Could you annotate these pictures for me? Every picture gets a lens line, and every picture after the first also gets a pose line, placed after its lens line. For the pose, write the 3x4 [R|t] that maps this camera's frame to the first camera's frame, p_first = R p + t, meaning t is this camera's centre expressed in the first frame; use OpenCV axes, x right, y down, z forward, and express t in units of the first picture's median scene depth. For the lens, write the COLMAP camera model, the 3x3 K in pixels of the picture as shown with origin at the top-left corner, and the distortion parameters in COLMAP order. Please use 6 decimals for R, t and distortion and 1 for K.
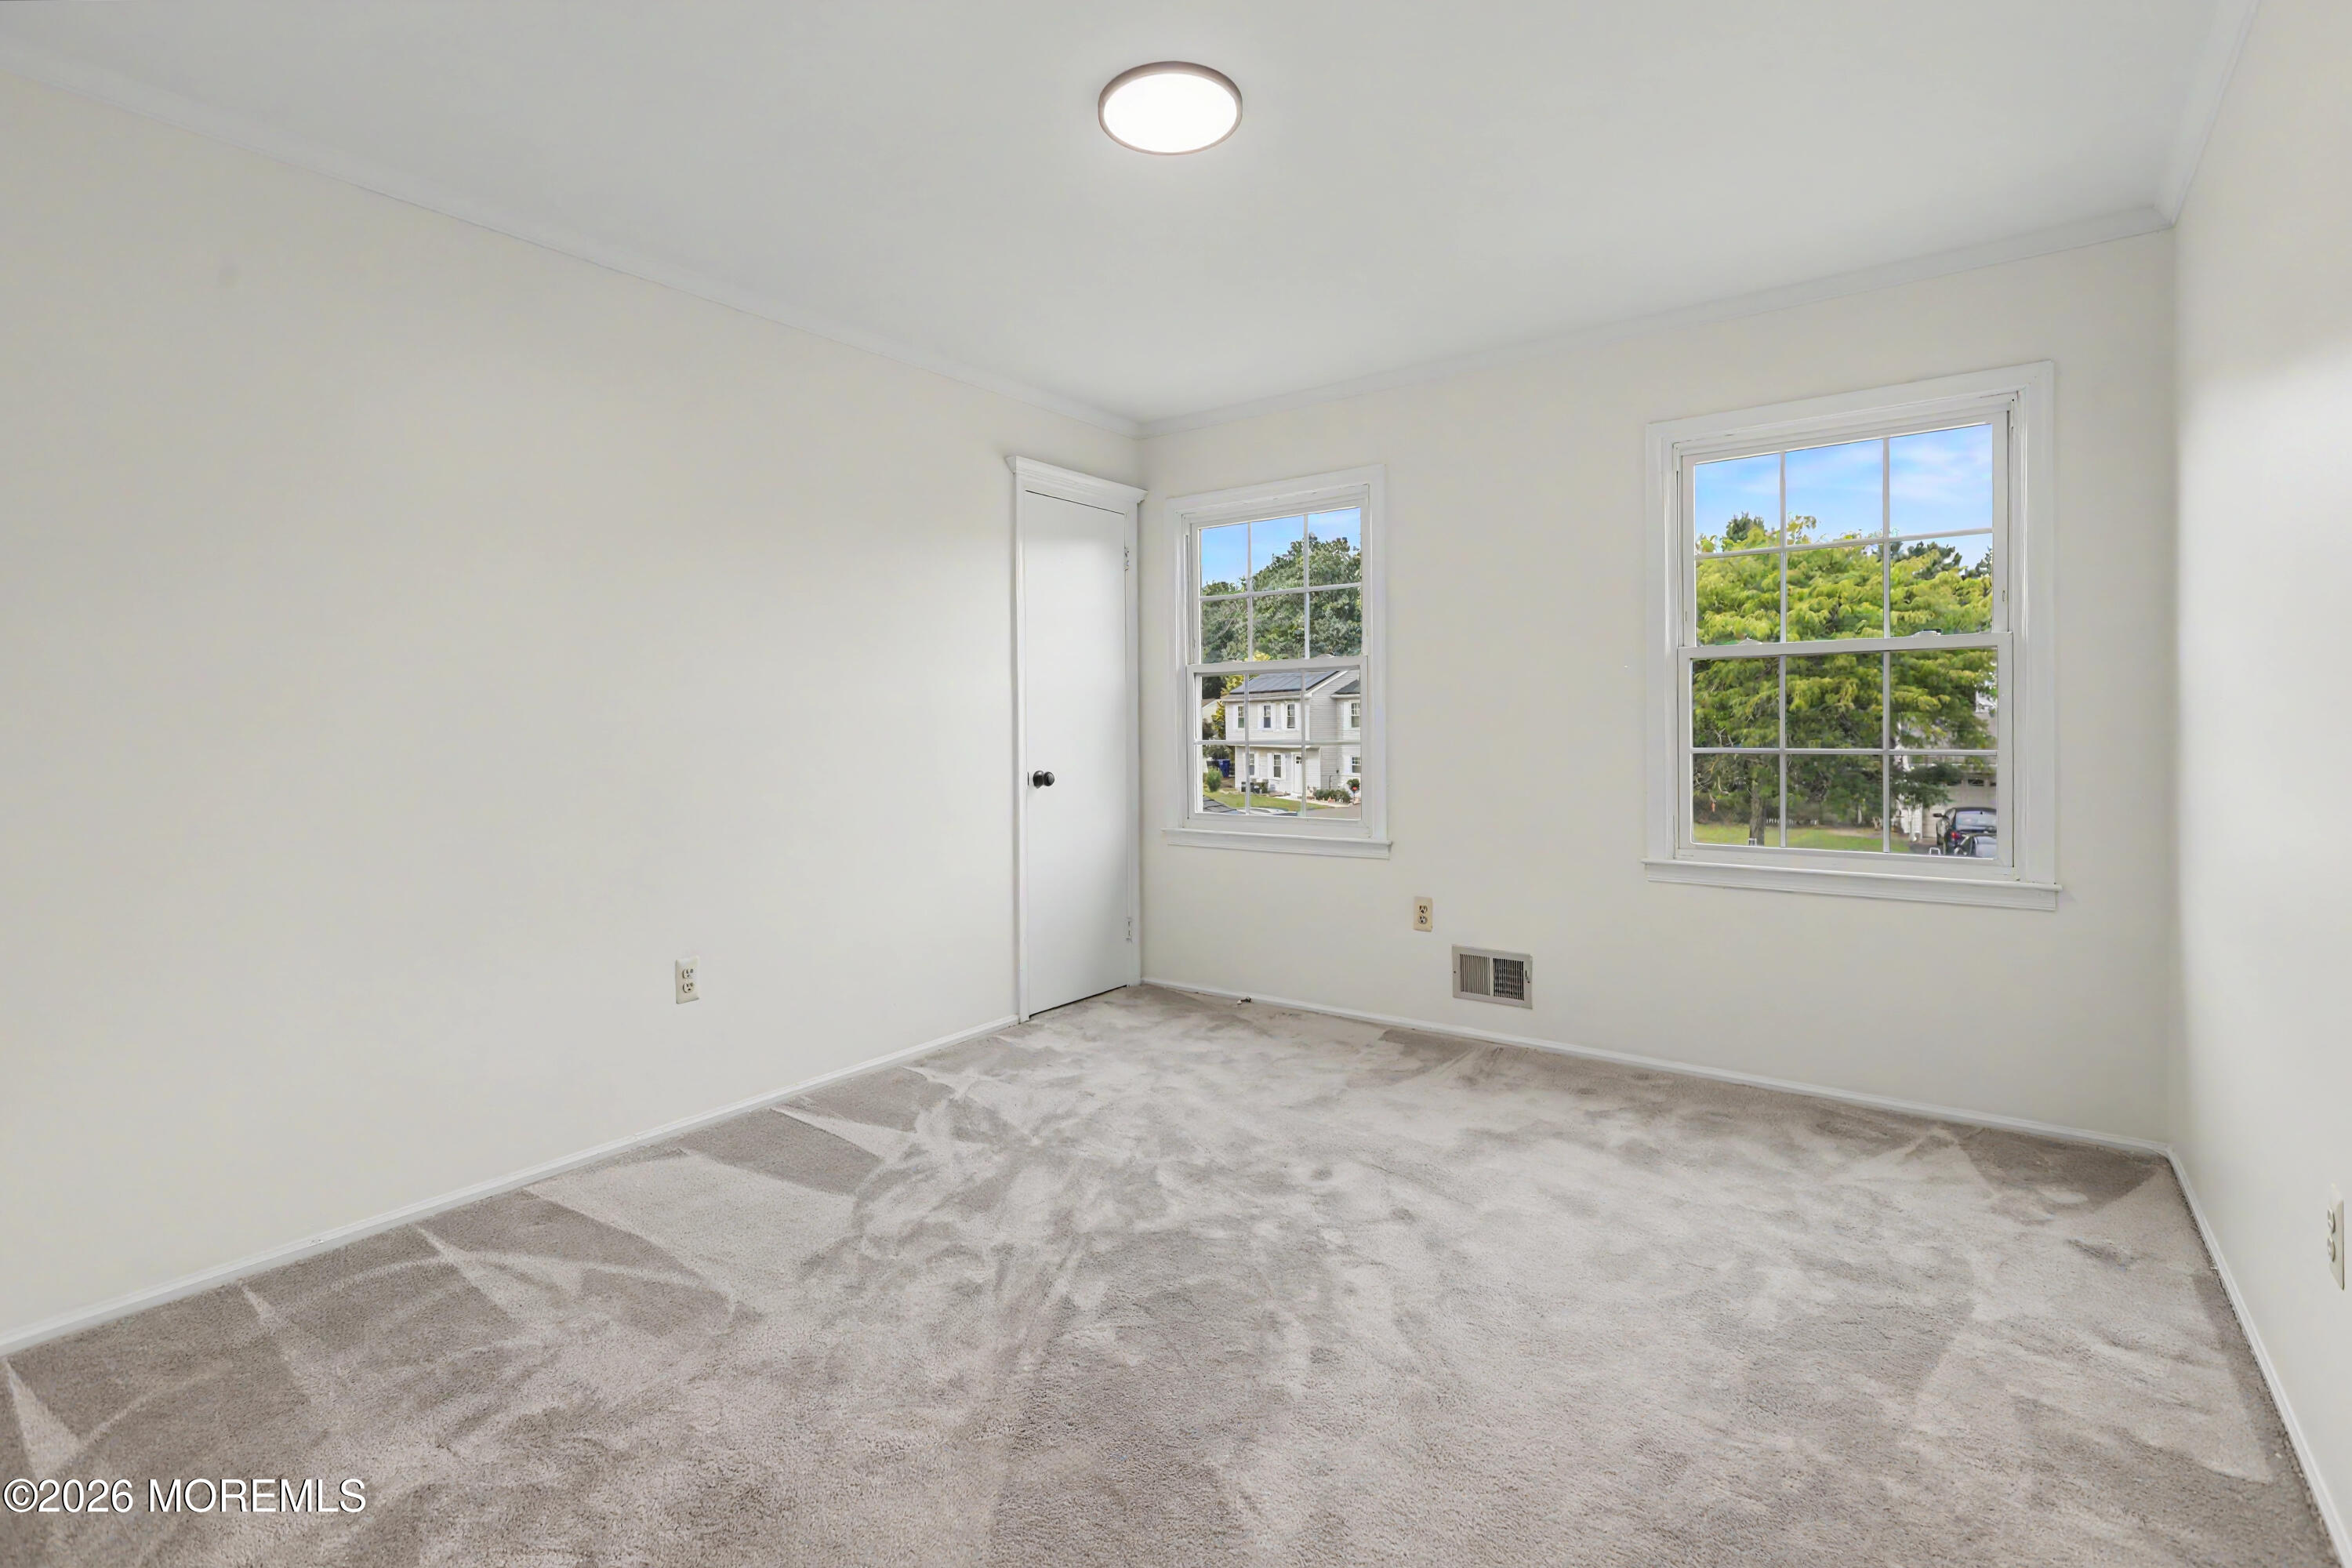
lens RADIAL K [[1092.8, 0, 1172.7], [0, 1092.8, 722.5], [0, 0, 1]] dist [0.000424, 0.001326]
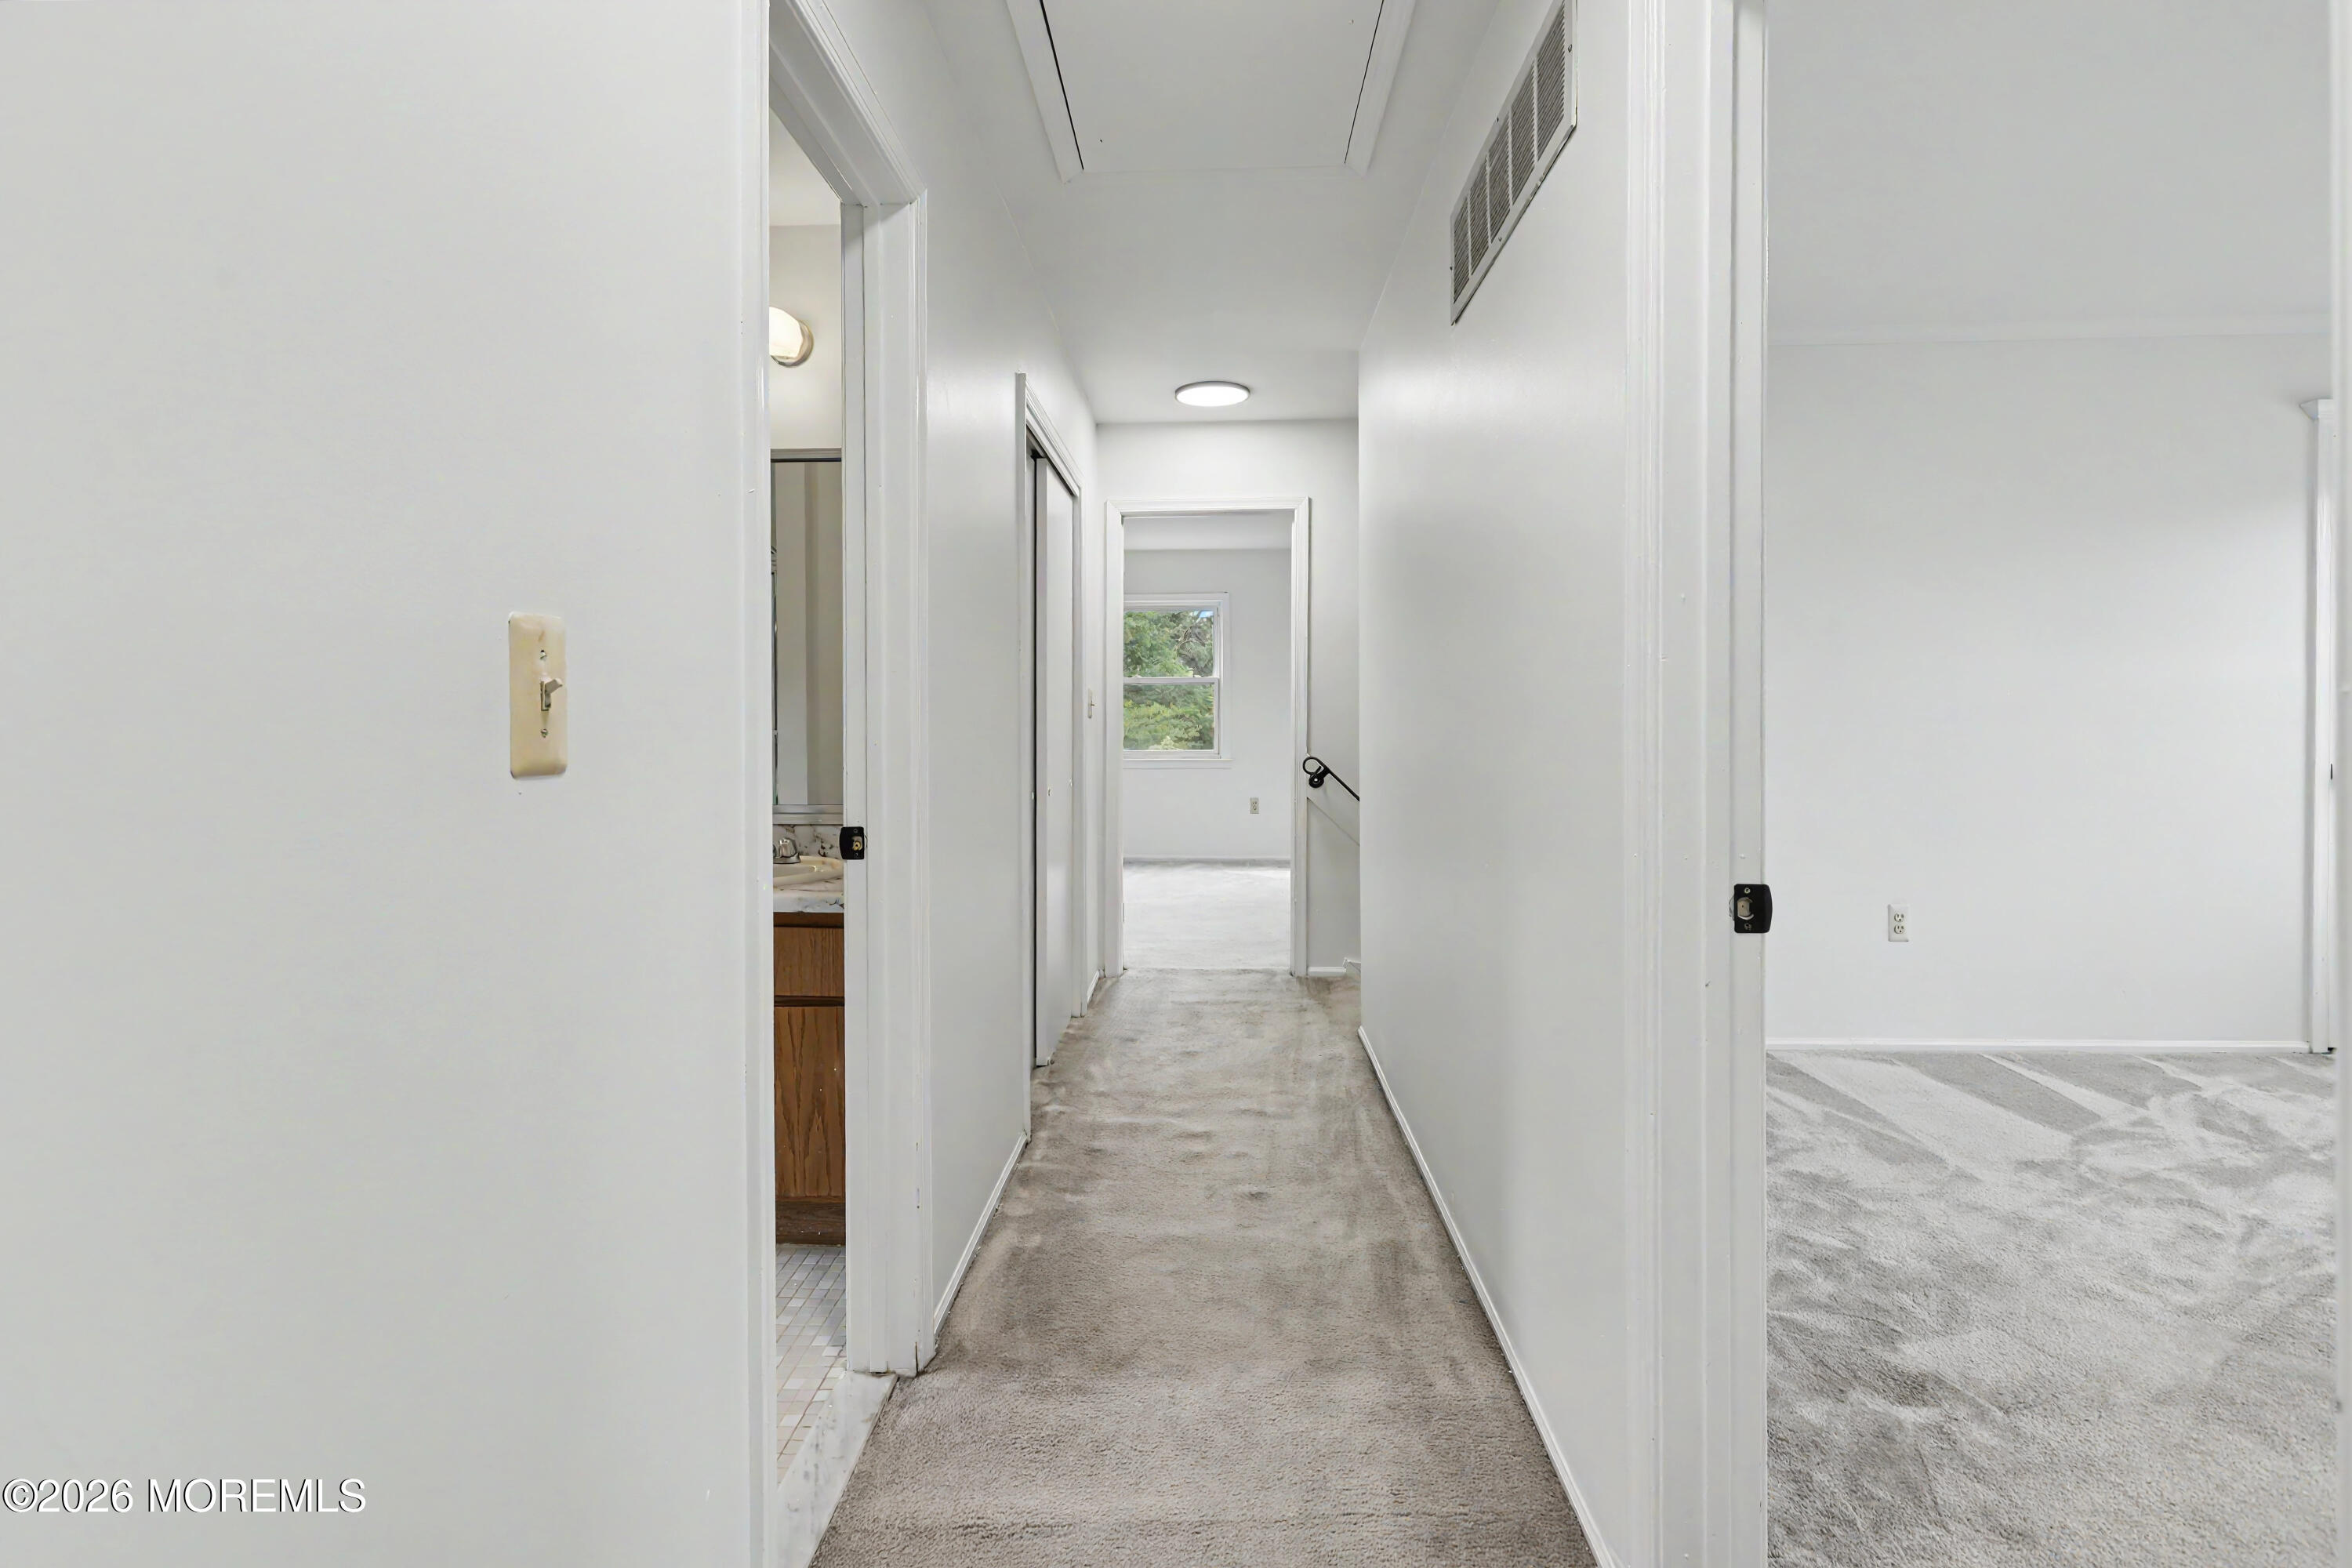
lens RADIAL K [[1092.8, 0, 1172.7], [0, 1092.8, 722.5], [0, 0, 1]] dist [0.000424, 0.001326]
pose [[0.563457, 0.009699, -0.826088, 0.112224], [0.001012, 0.999922, 0.012430, 0.003536], [0.826145, -0.007840, 0.563404, -0.392963]]
